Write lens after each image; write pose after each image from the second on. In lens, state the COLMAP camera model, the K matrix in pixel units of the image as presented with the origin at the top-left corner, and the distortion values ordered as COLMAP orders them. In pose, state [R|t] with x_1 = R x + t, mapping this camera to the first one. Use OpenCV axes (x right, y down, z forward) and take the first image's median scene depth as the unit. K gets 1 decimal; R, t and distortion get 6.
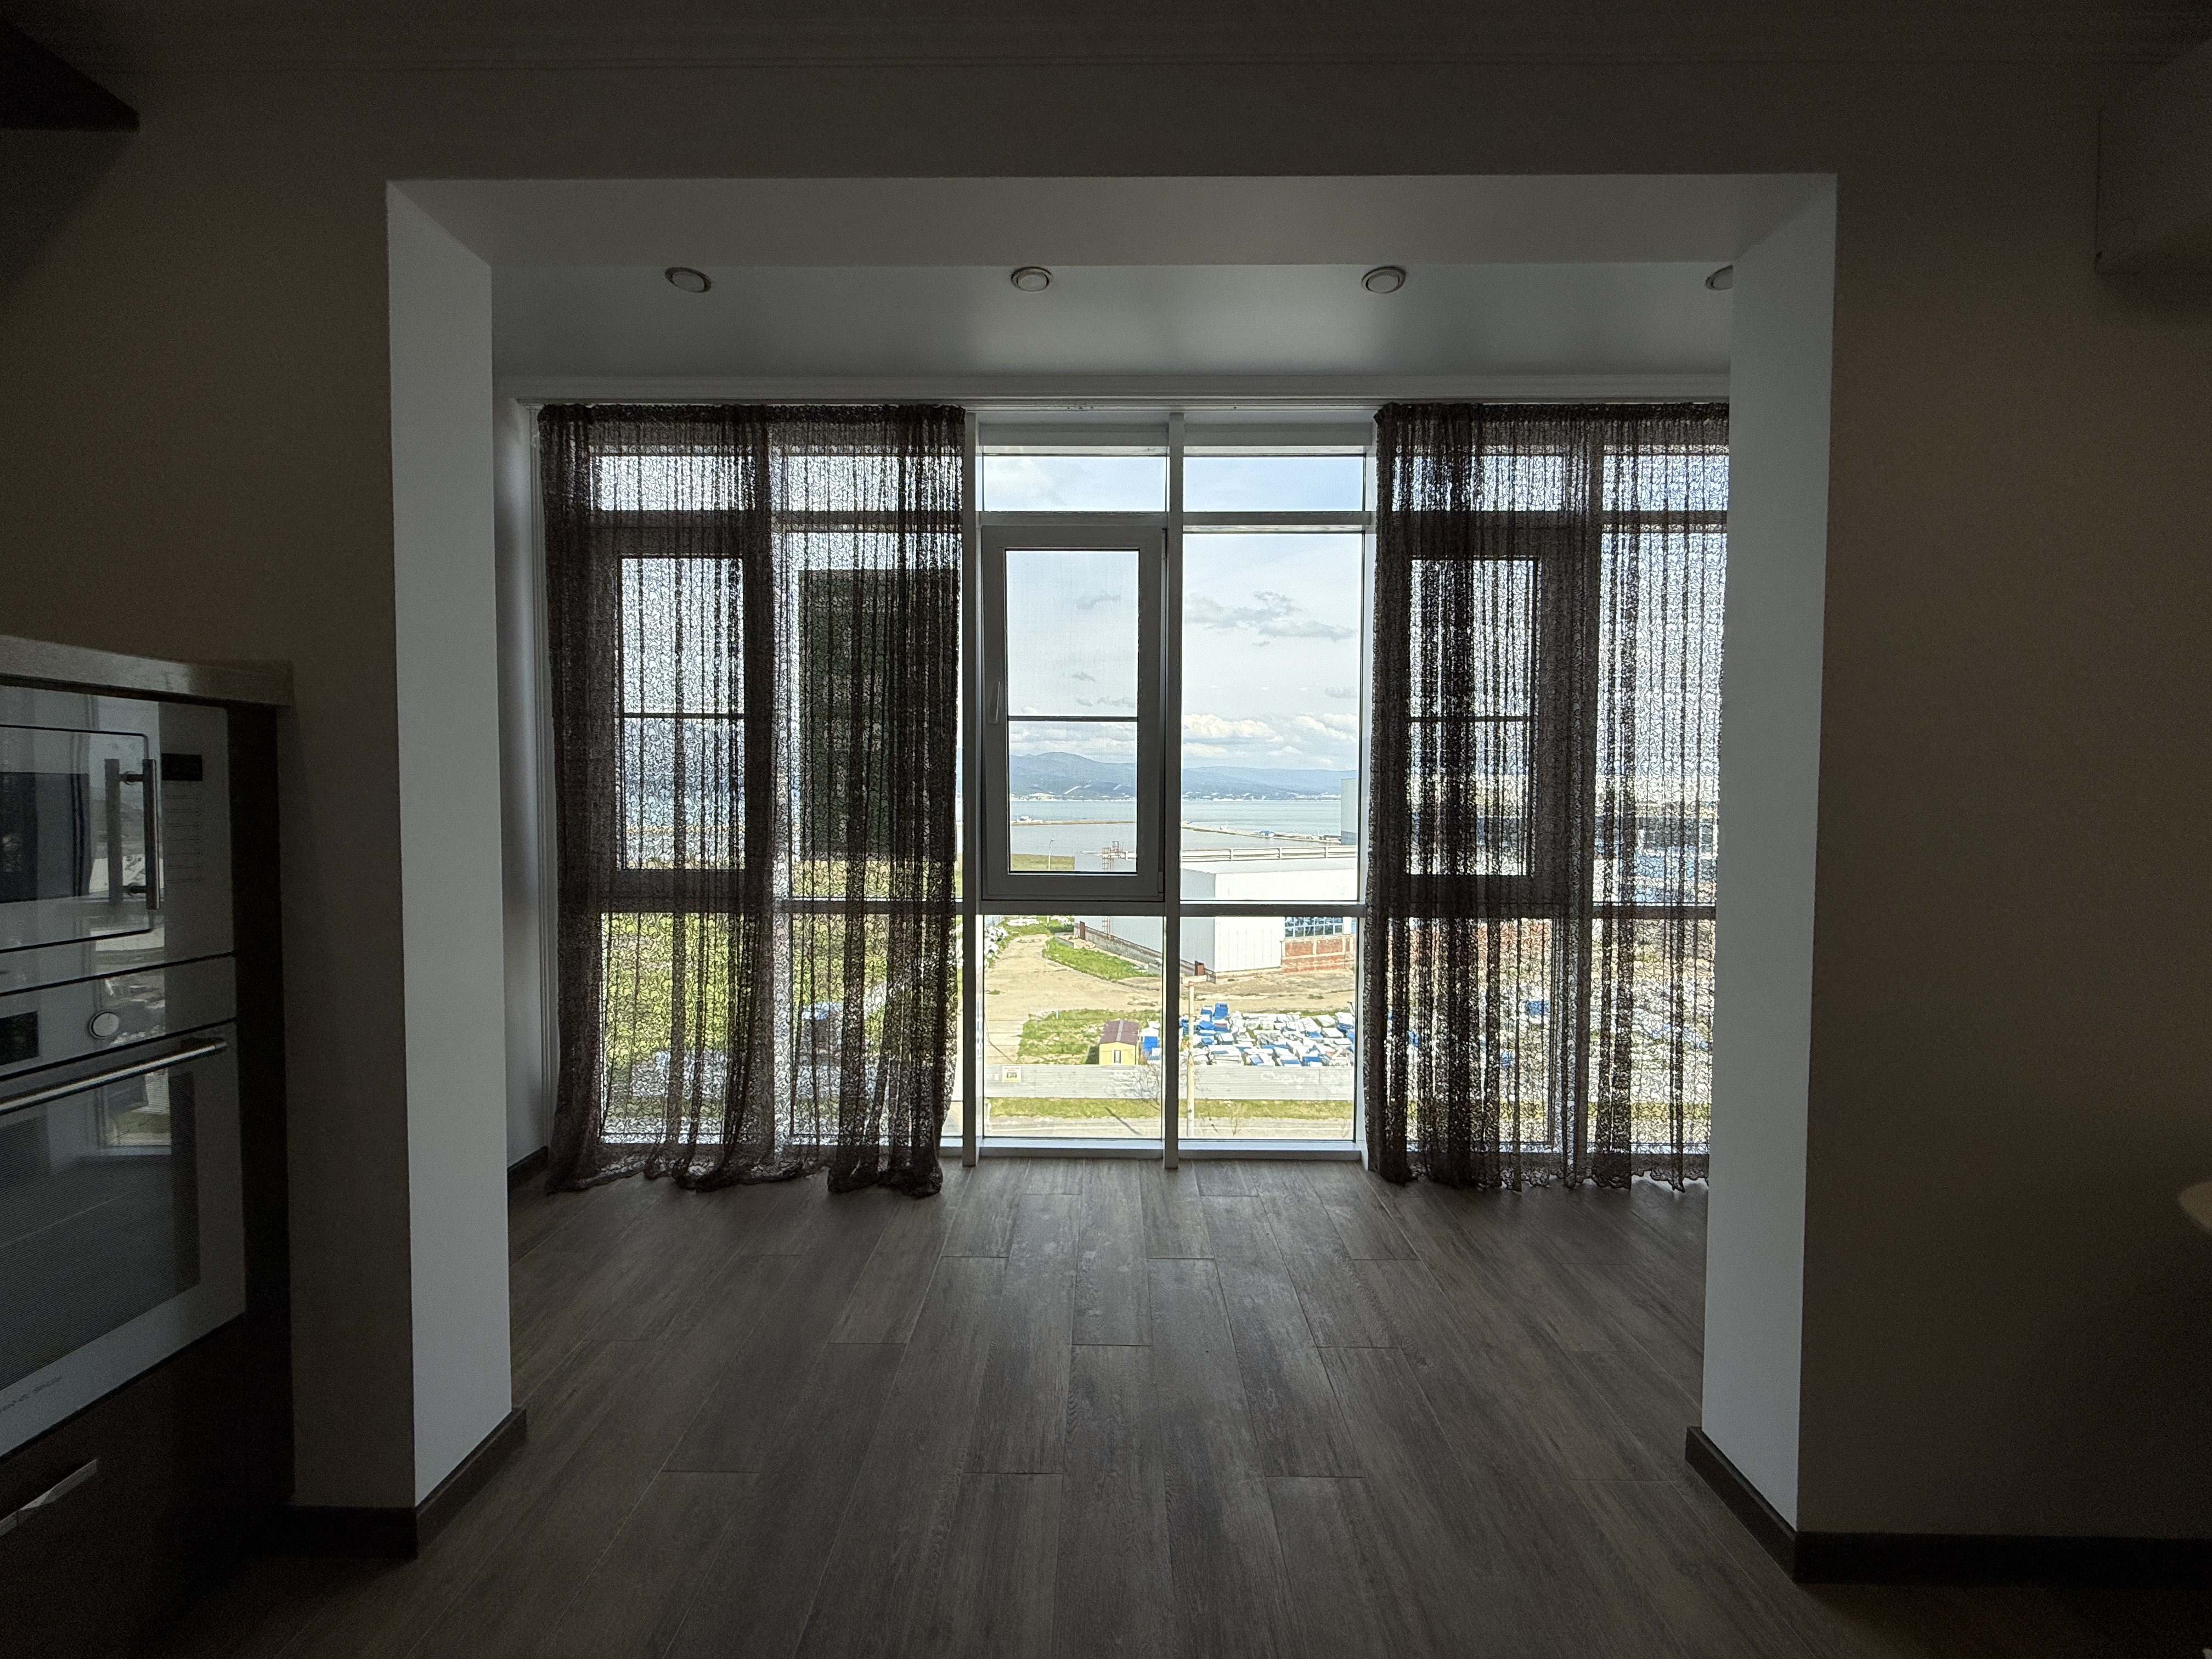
lens RADIAL K [[881.6, 0, 1101.6], [0, 881.6, 827.2], [0, 0, 1]] dist [0.001545, -0.000857]
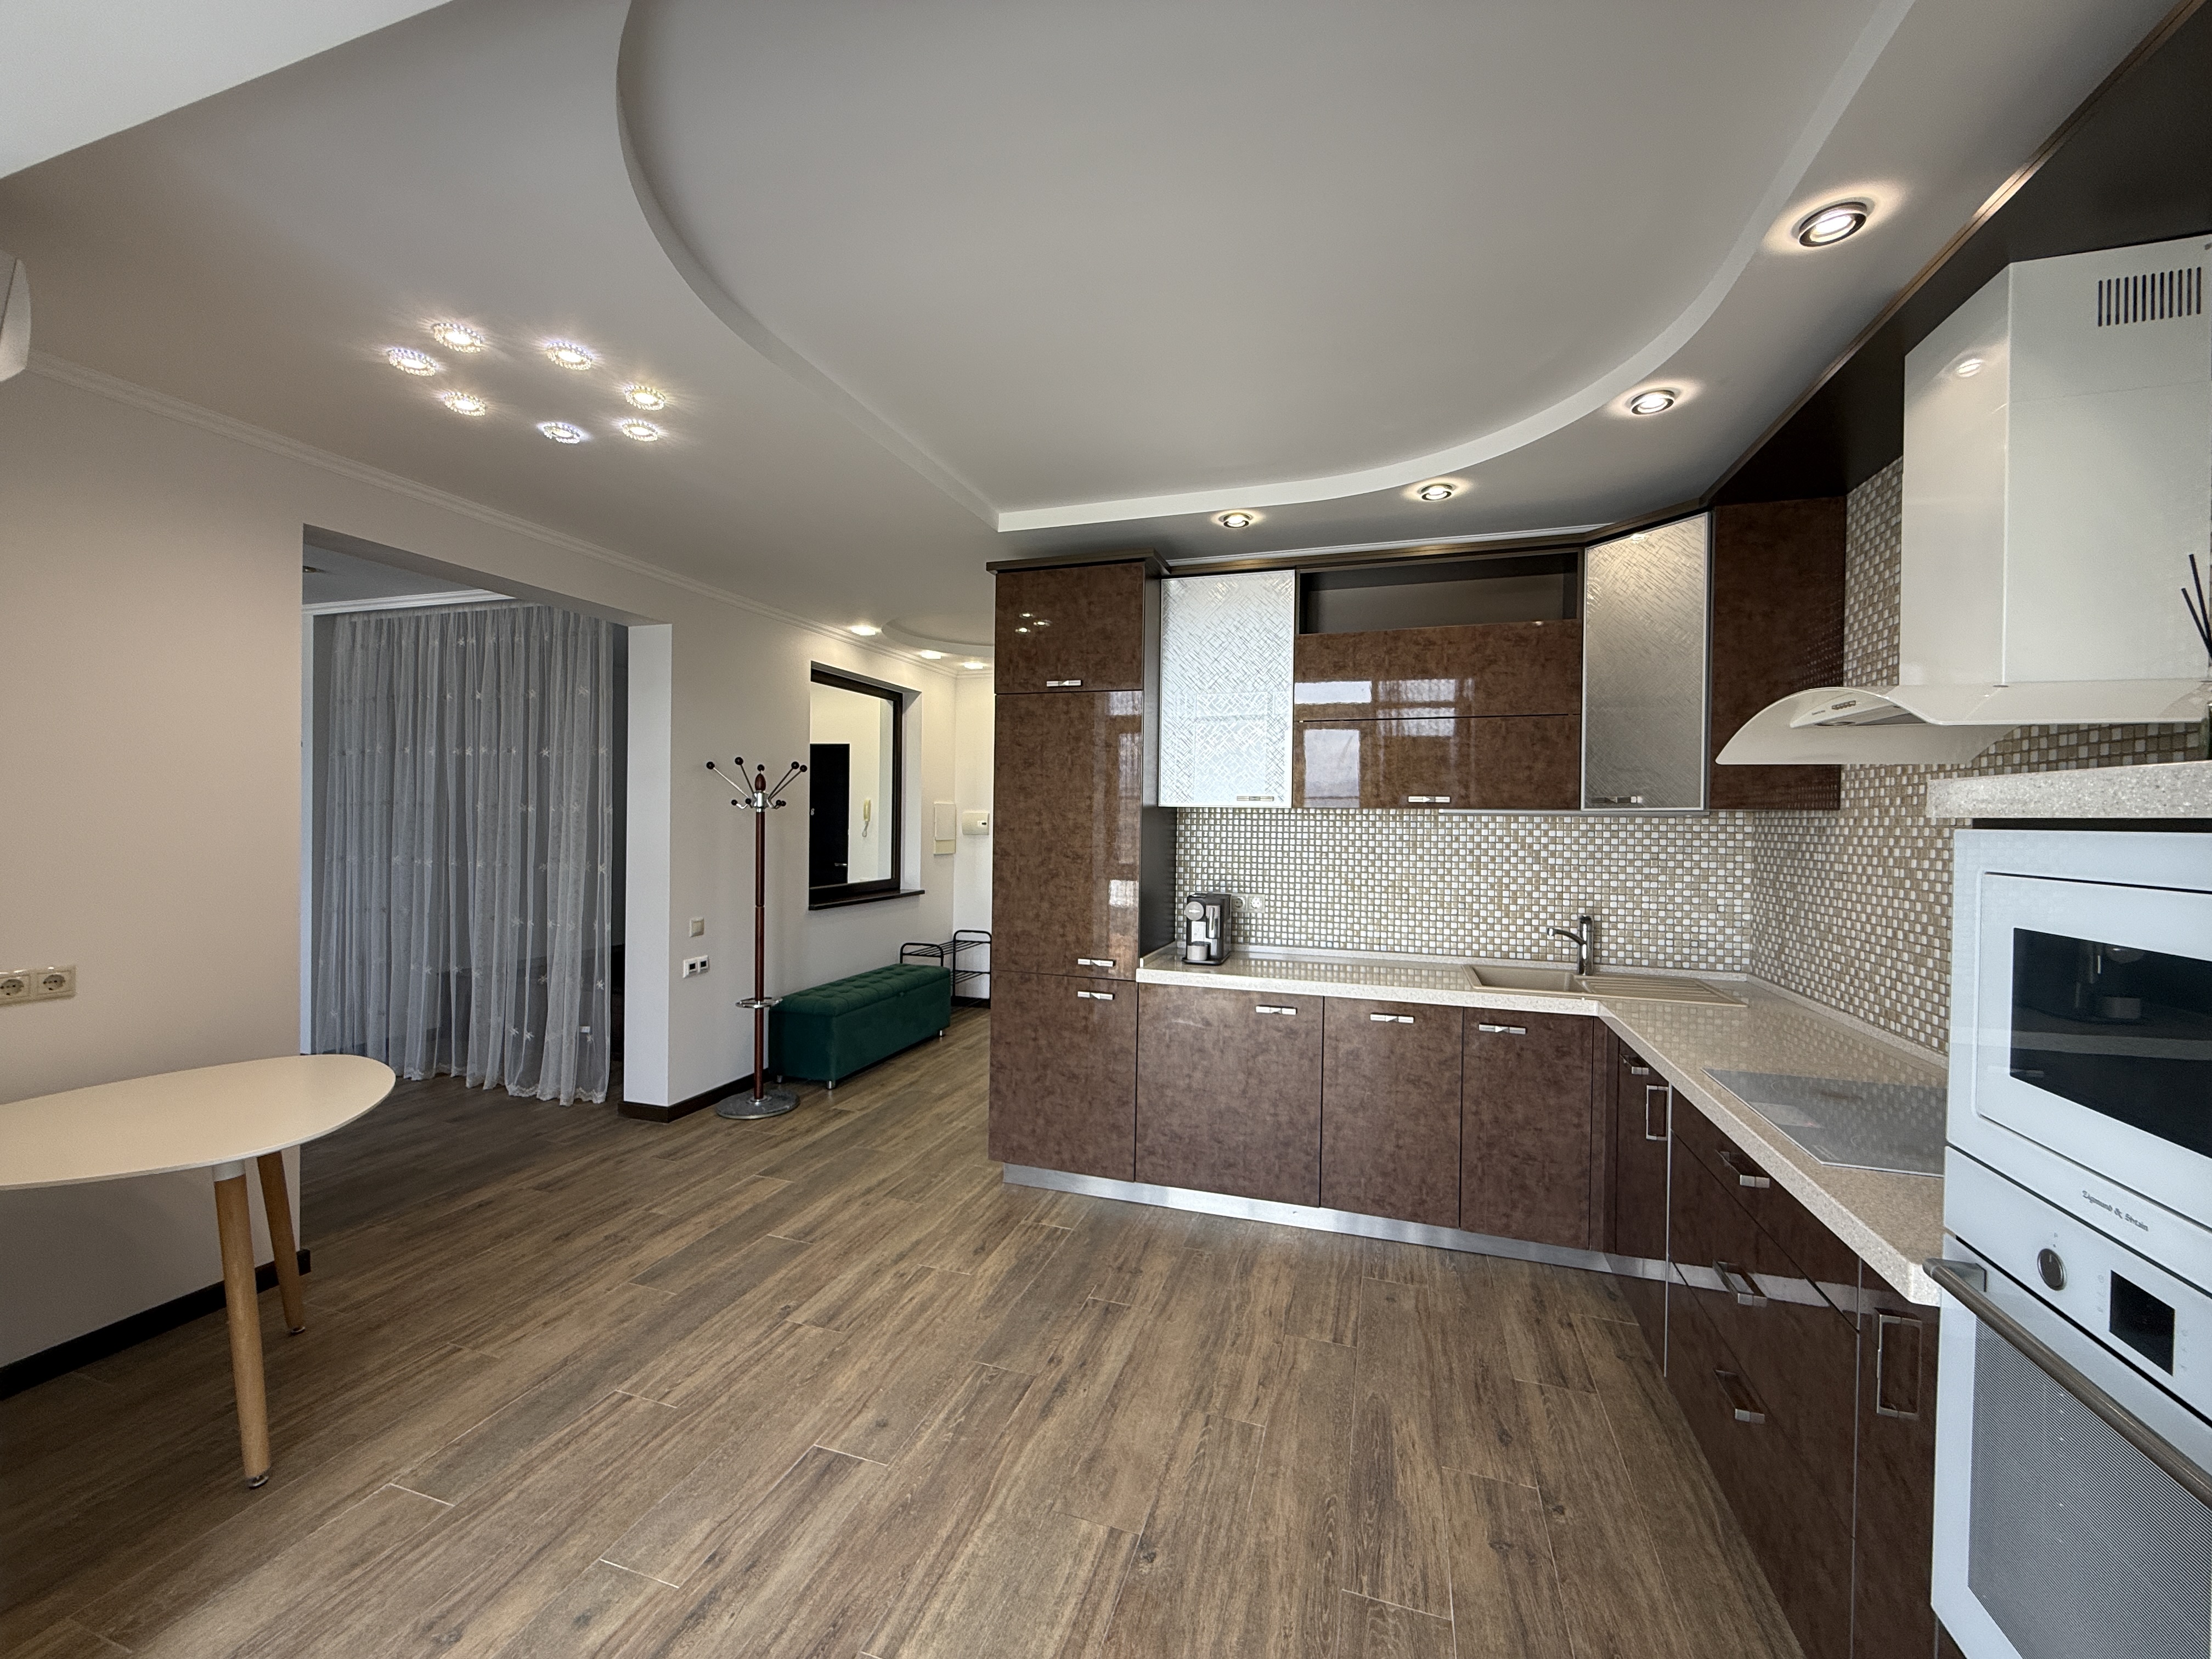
lens RADIAL K [[881.6, 0, 1099.6], [0, 881.6, 827.6], [0, 0, 1]] dist [0.001545, -0.000857]
pose [[-0.951129, -0.021037, 0.308075, -0.236560], [-0.007460, 0.998951, 0.045184, -0.069452], [-0.308703, 0.040678, -0.950288, 0.711051]]
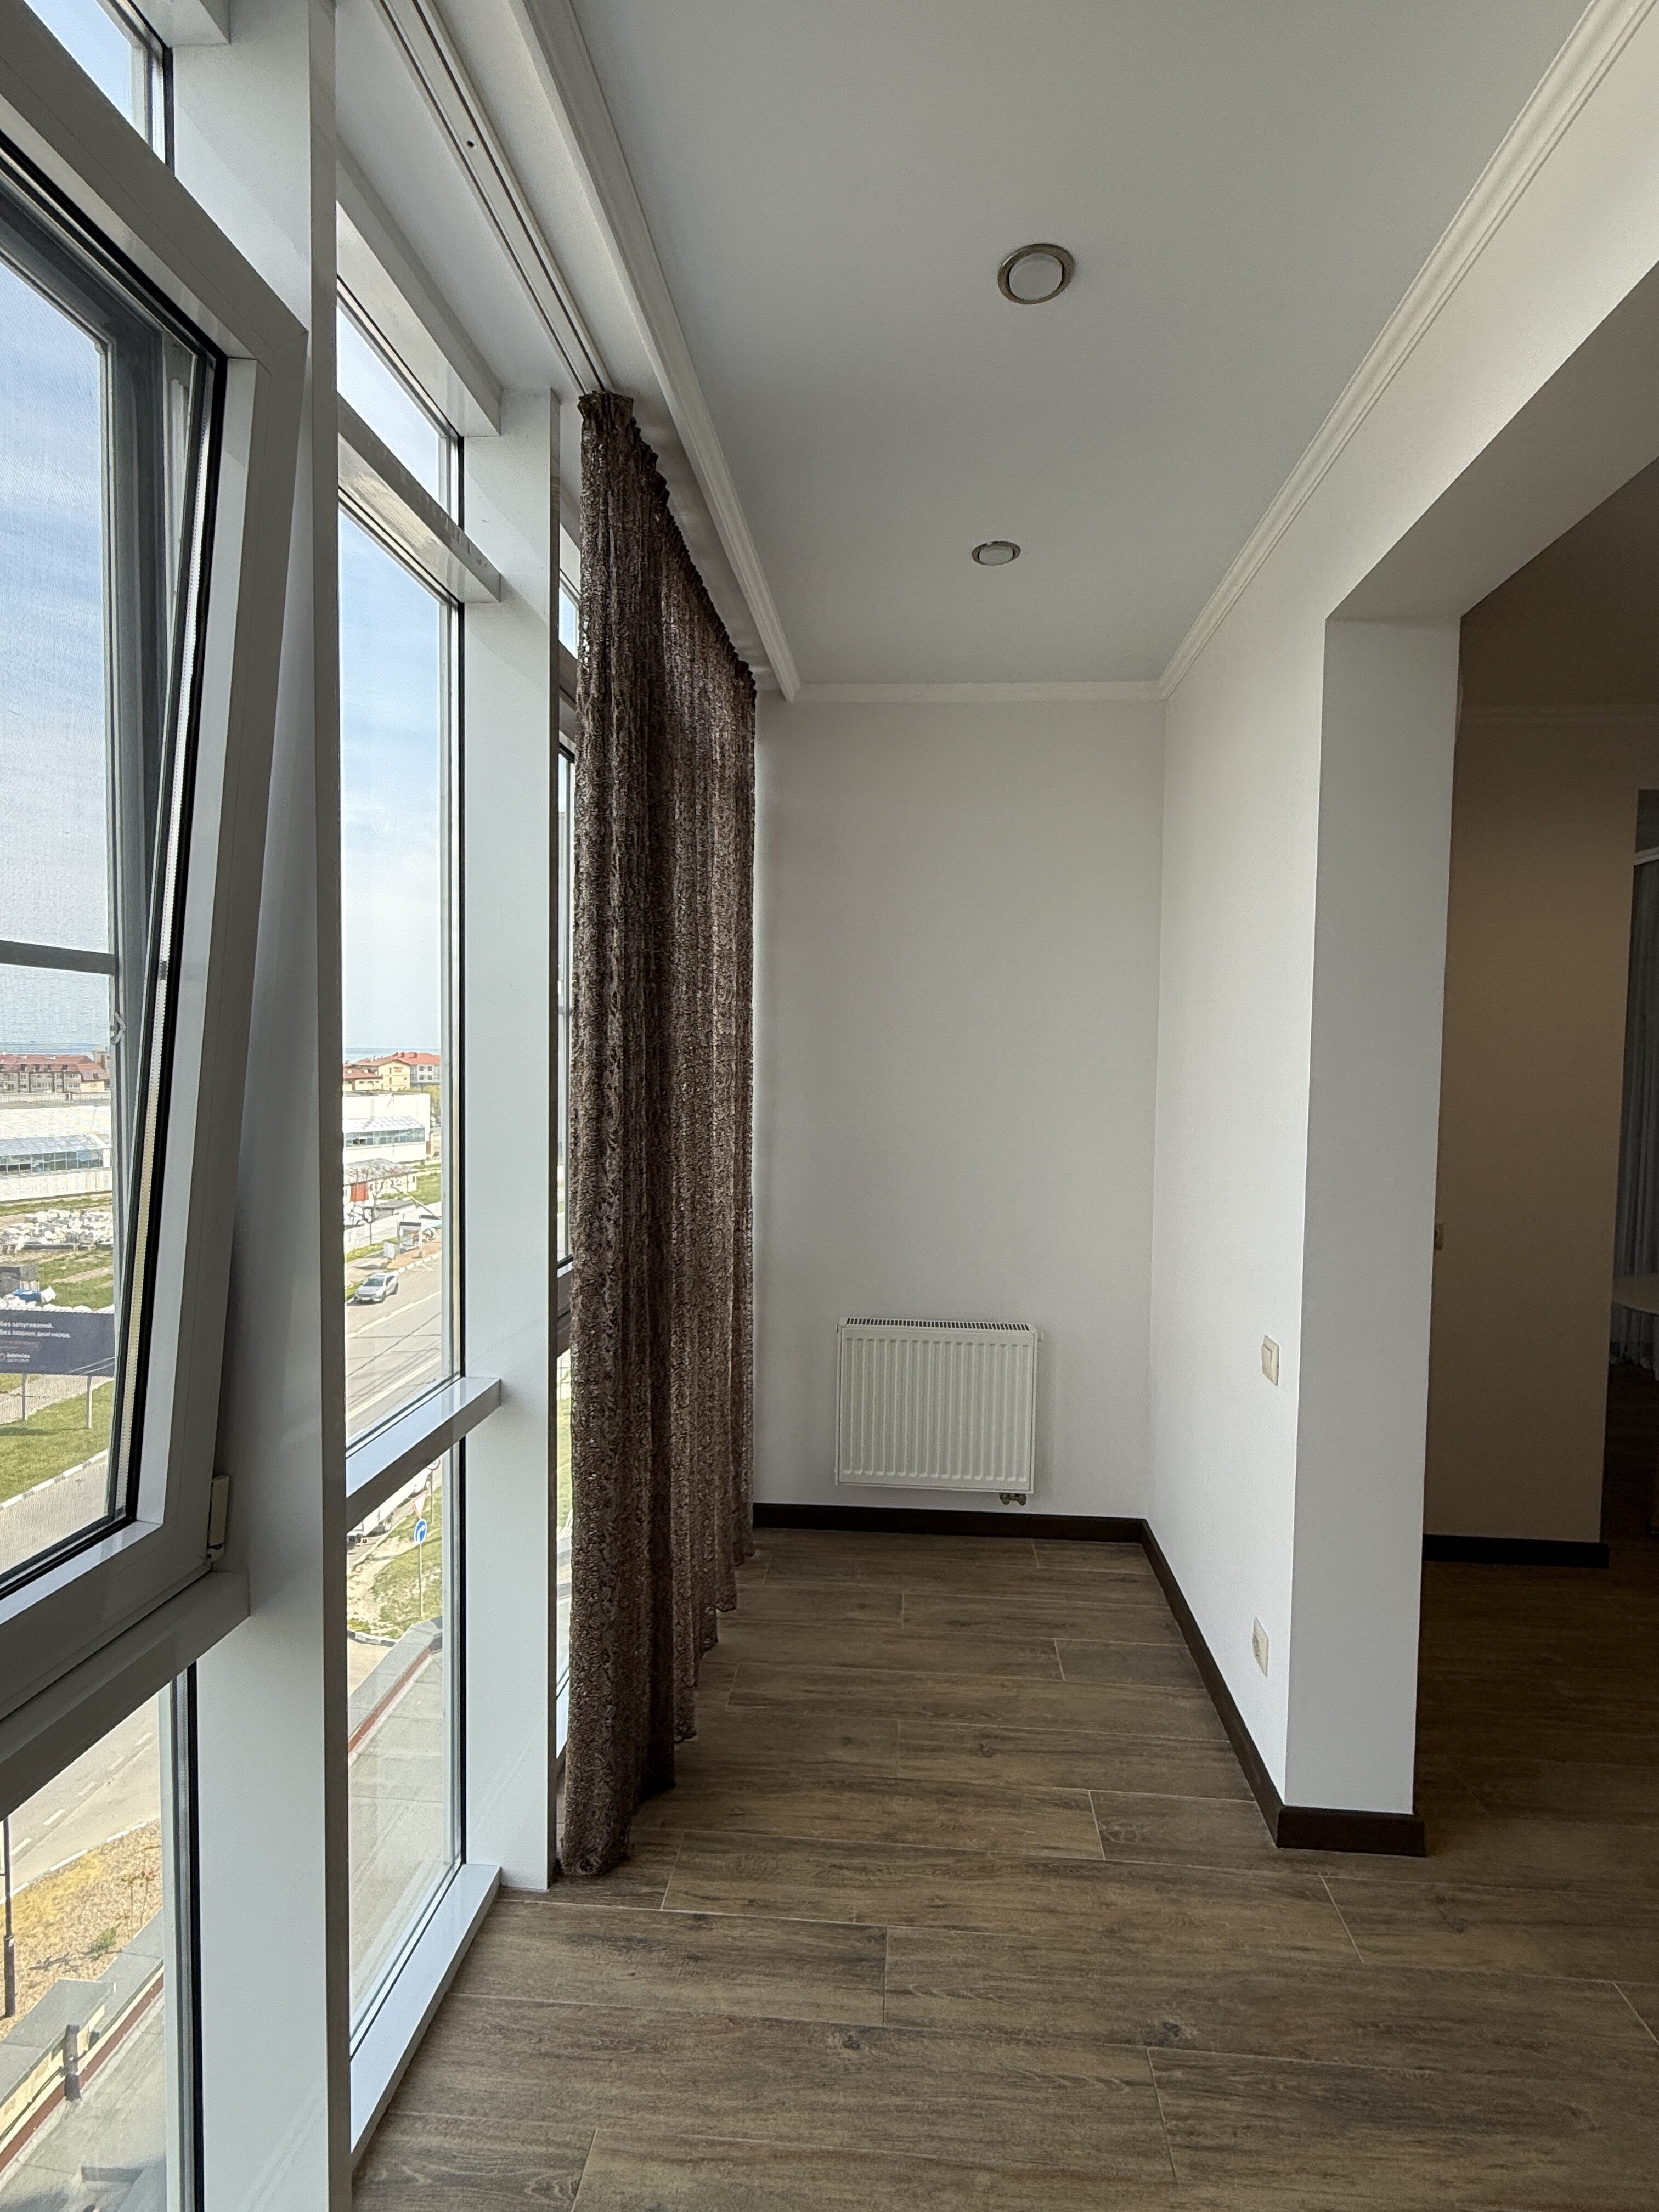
lens RADIAL K [[1084.9, 0, 834.2], [0, 1084.9, 1102.9], [0, 0, 1]] dist [-0.004543, 0.000192]
pose [[0.071003, -0.050209, 0.996212, -0.296385], [0.021387, 0.998579, 0.048804, -0.096644], [-0.997247, 0.017840, 0.071976, 0.798995]]
